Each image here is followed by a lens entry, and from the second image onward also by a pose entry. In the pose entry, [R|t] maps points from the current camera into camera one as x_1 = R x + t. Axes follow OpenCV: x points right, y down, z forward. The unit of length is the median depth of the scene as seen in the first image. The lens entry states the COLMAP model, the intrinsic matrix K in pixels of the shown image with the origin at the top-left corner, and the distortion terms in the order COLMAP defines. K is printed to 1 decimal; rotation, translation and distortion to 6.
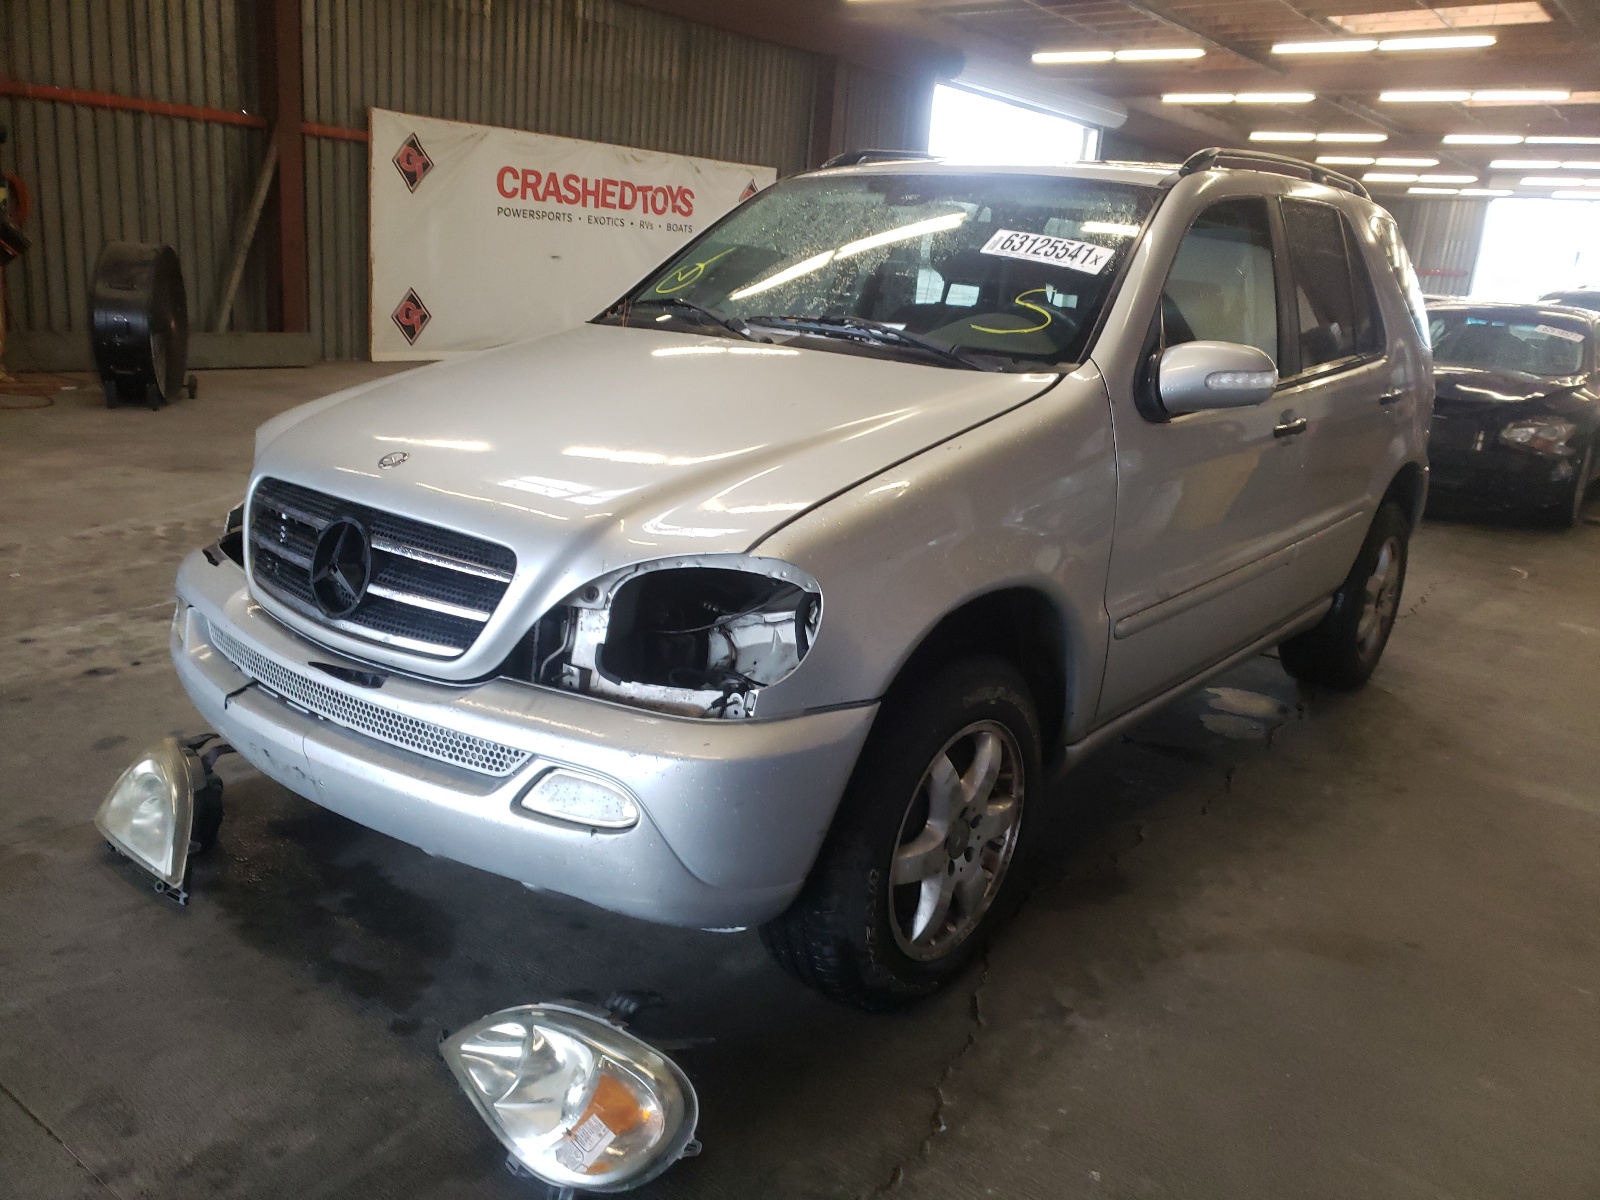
lens RADIAL K [[1193.5, 0, 800.0], [0, 1193.5, 600.0], [0, 0, 1]] dist [0.007681, 0.003628]
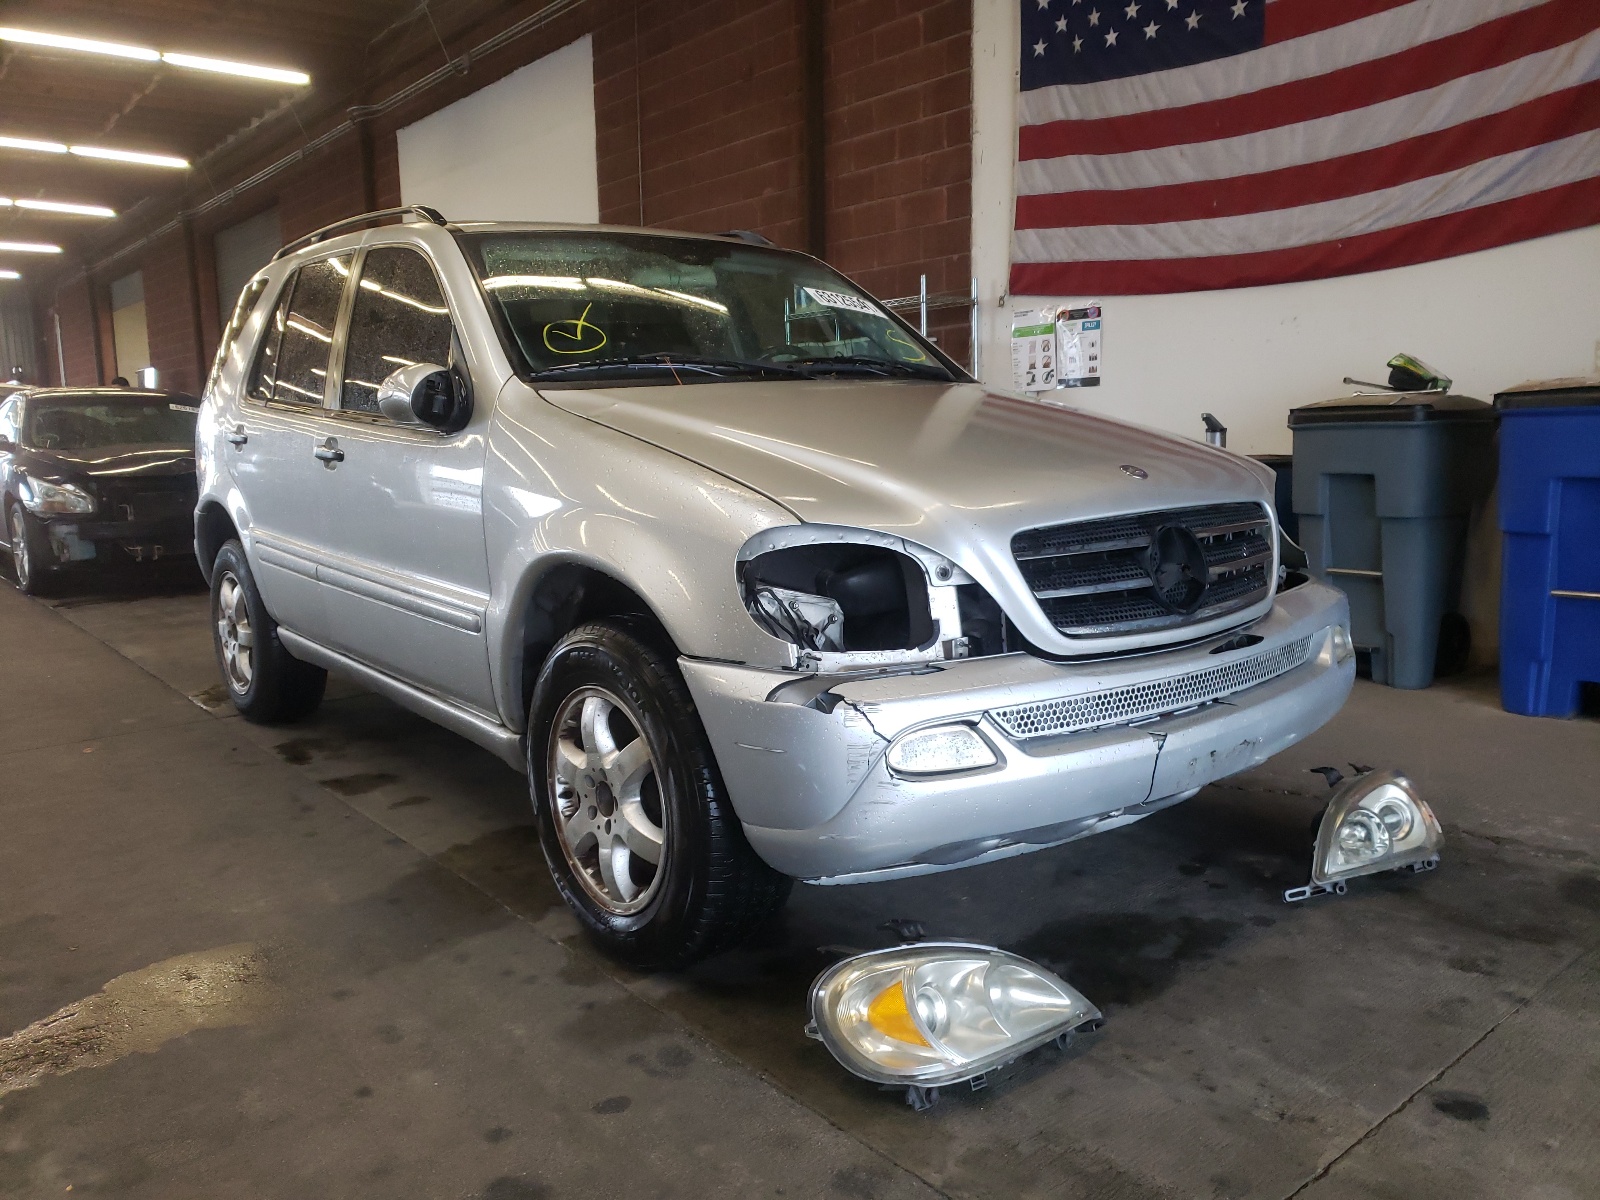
lens RADIAL K [[1228.8, 0, 800.0], [0, 1228.8, 600.0], [0, 0, 1]] dist [0.001530, -0.000734]
pose [[0.238622, -0.223815, 0.944969, -1.514090], [0.290348, 0.945011, 0.150507, -0.266655], [-0.926692, 0.238456, 0.290485, 0.978597]]
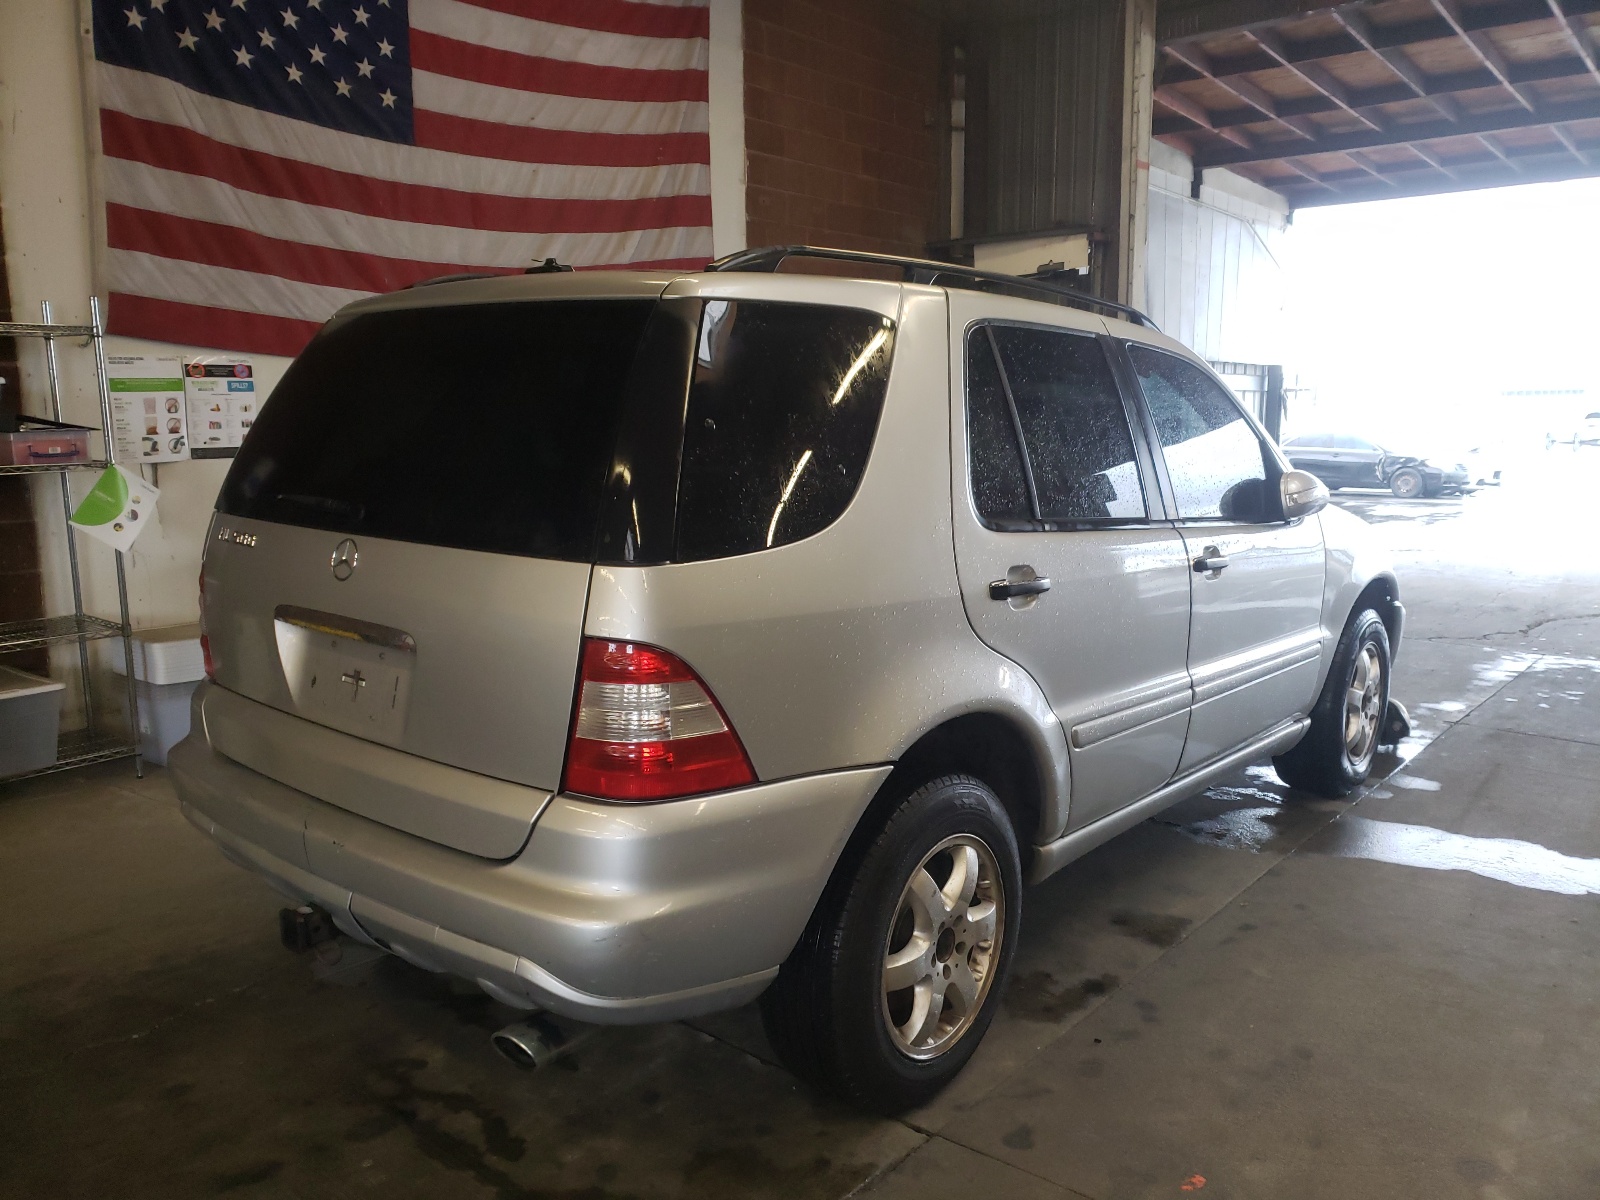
lens RADIAL K [[1228.8, 0, 800.0], [0, 1228.8, 600.0], [0, 0, 1]] dist [0.001530, -0.000734]
pose [[-0.995539, -0.086228, 0.038301, -0.837604], [-0.063608, 0.913185, 0.402552, -0.507424], [-0.069687, 0.398320, -0.914596, 1.869384]]
